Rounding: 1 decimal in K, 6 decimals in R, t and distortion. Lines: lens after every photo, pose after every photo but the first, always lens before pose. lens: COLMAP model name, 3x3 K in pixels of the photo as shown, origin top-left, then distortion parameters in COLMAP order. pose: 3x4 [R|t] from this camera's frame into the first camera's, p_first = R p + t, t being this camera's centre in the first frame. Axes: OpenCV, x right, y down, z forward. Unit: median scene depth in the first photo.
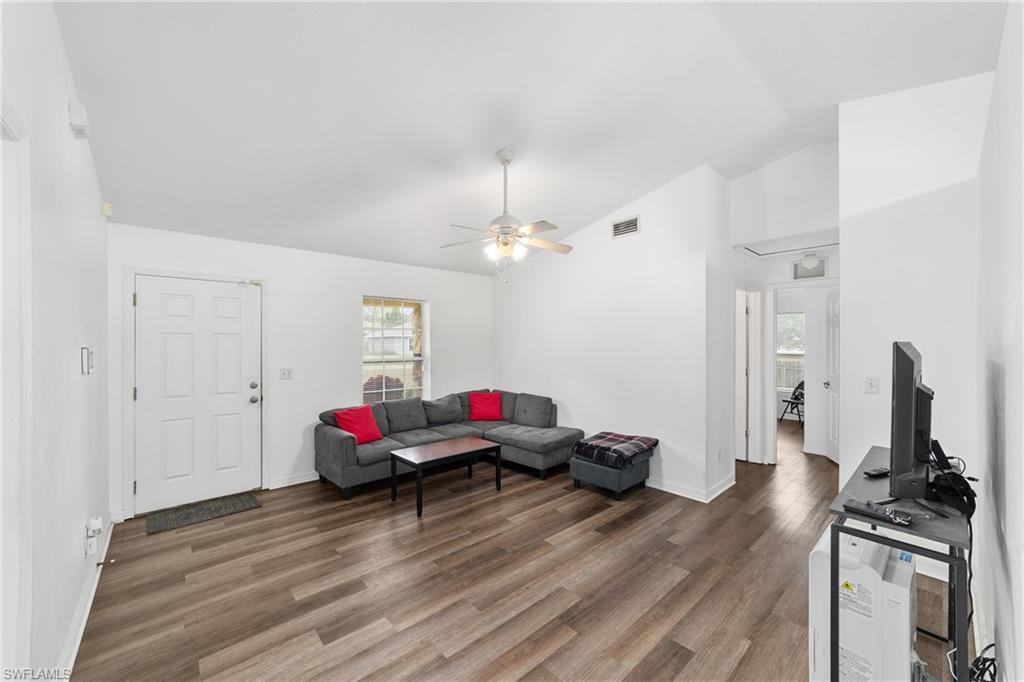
lens RADIAL K [[391.5, 0, 506.6], [0, 391.5, 344.3], [0, 0, 1]] dist [-0.000742, 0.000756]
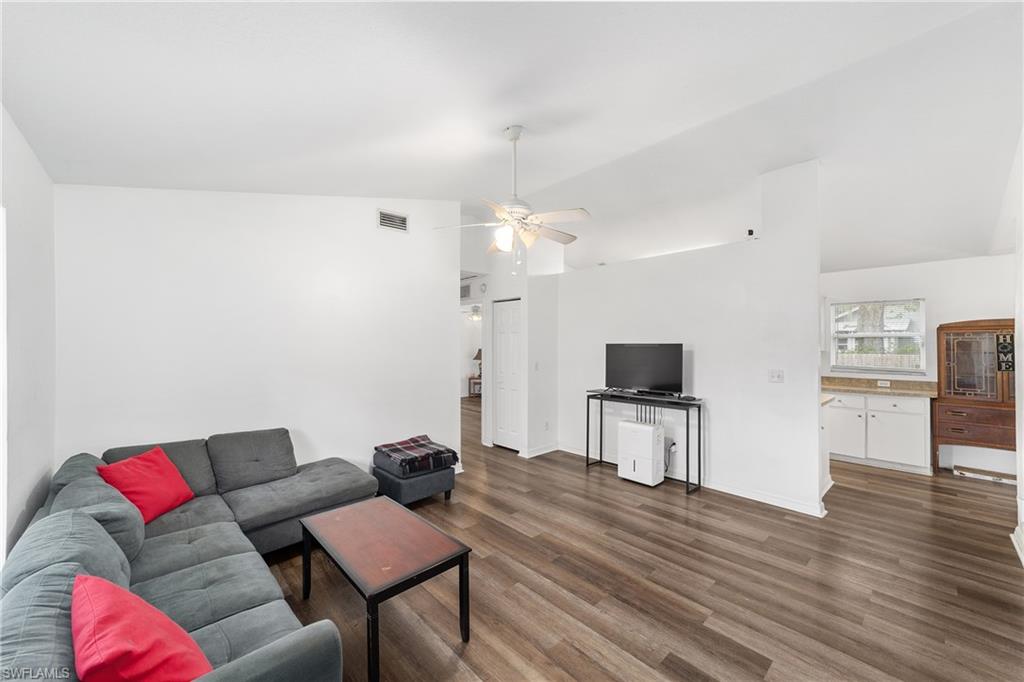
lens RADIAL K [[391.5, 0, 505.5], [0, 391.5, 339.8], [0, 0, 1]] dist [-0.000742, 0.000756]
pose [[-0.012665, 0.012309, 0.999844, -1.125401], [0.006173, 0.999906, -0.012232, 0.000053], [-0.999901, 0.006017, -0.012740, 1.314476]]
